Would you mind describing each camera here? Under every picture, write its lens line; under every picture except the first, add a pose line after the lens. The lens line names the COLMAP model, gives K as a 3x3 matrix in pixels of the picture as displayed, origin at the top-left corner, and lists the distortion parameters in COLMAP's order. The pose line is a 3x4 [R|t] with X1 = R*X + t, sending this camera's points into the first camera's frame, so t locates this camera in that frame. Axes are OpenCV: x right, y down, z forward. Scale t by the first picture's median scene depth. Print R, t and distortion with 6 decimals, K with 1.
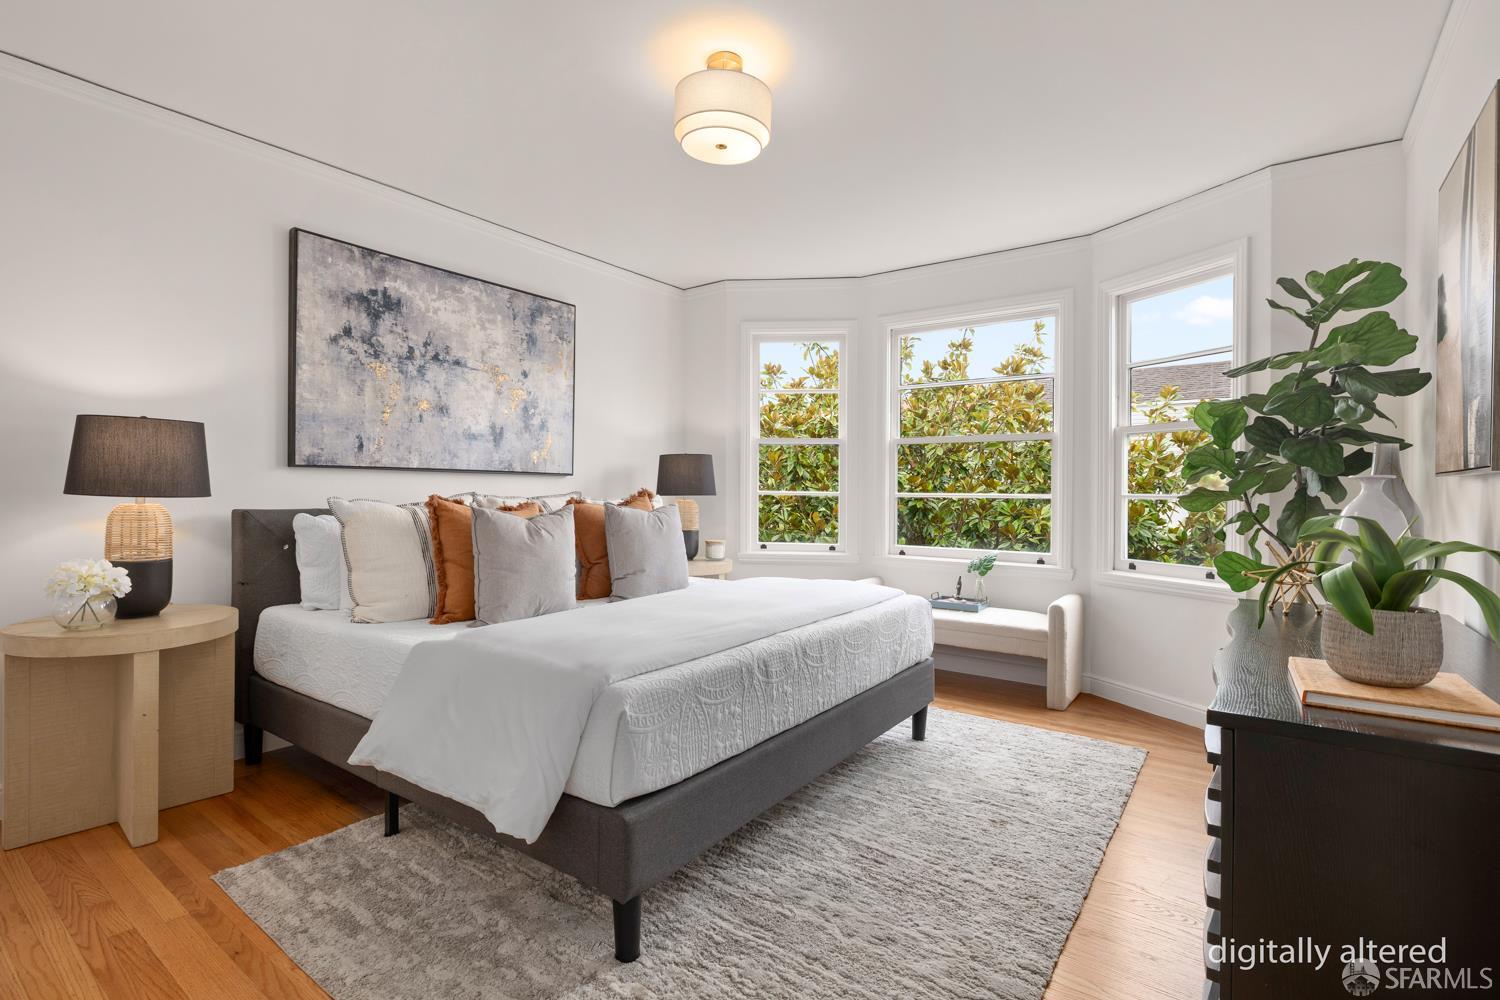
lens RADIAL K [[712.1, 0, 748.7], [0, 712.1, 505.3], [0, 0, 1]] dist [0.000755, -0.000255]
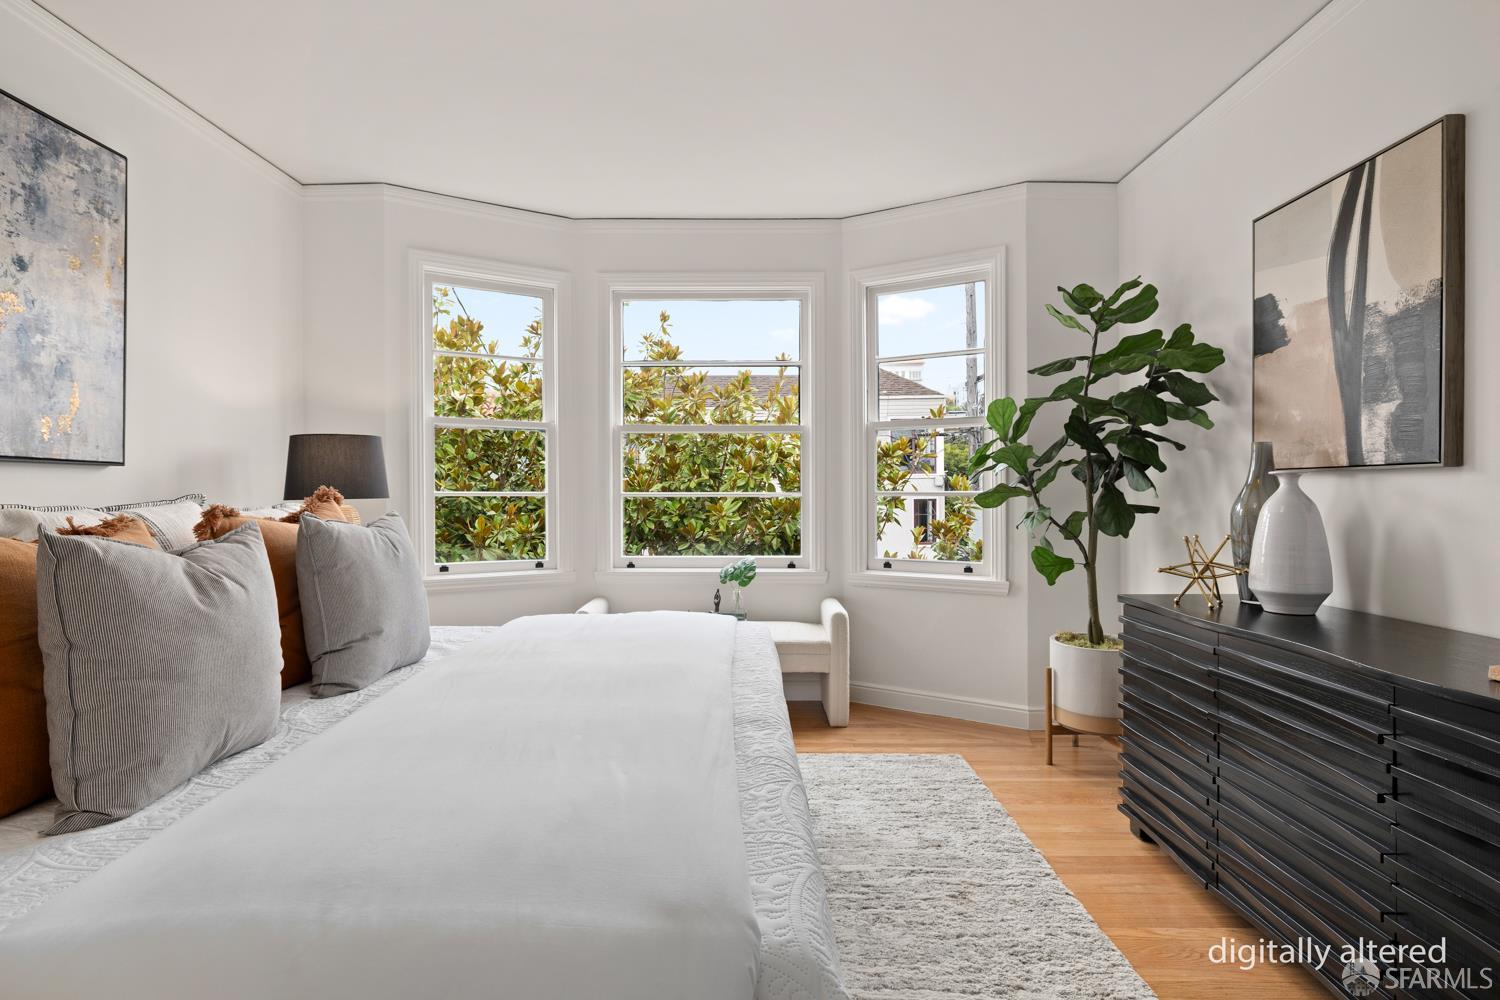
lens RADIAL K [[735.6, 0, 750.0], [0, 735.6, 500.0], [0, 0, 1]] dist [-0.005039, 0.000707]
pose [[0.812563, -0.014779, 0.582687, -0.196155], [0.018083, 0.999836, 0.000143, -0.006781], [-0.582593, 0.010420, 0.812697, 0.274104]]
